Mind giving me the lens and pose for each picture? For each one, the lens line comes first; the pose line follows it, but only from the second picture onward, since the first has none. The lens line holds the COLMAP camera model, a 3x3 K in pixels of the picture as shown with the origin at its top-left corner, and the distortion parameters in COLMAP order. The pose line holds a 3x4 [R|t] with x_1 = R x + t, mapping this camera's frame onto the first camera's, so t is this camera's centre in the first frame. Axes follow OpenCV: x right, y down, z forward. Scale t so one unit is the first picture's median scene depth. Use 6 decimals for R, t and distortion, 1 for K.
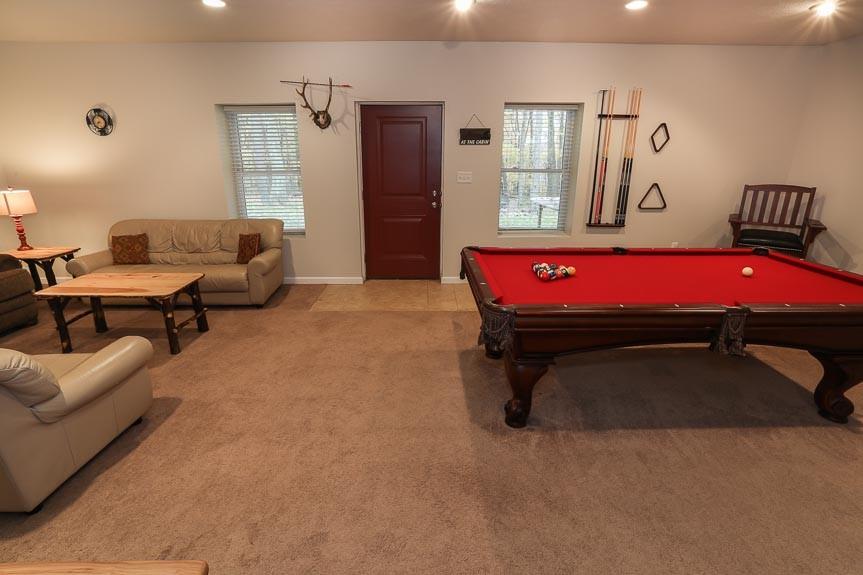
lens RADIAL K [[416.6, 0, 431.5], [0, 416.6, 287.5], [0, 0, 1]] dist [-0.020246, 0.000547]
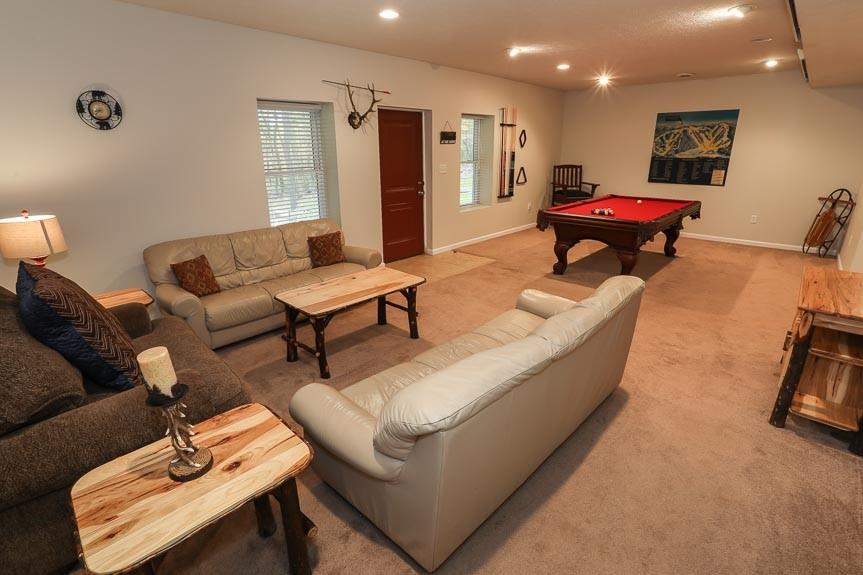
lens RADIAL K [[418.4, 0, 431.5], [0, 418.4, 287.5], [0, 0, 1]] dist [0.000581, 0.000394]
pose [[0.685788, -0.238572, 0.687589, -0.967725], [0.232756, 0.967025, 0.103382, -0.050861], [-0.689580, 0.089142, 0.718703, 0.117213]]
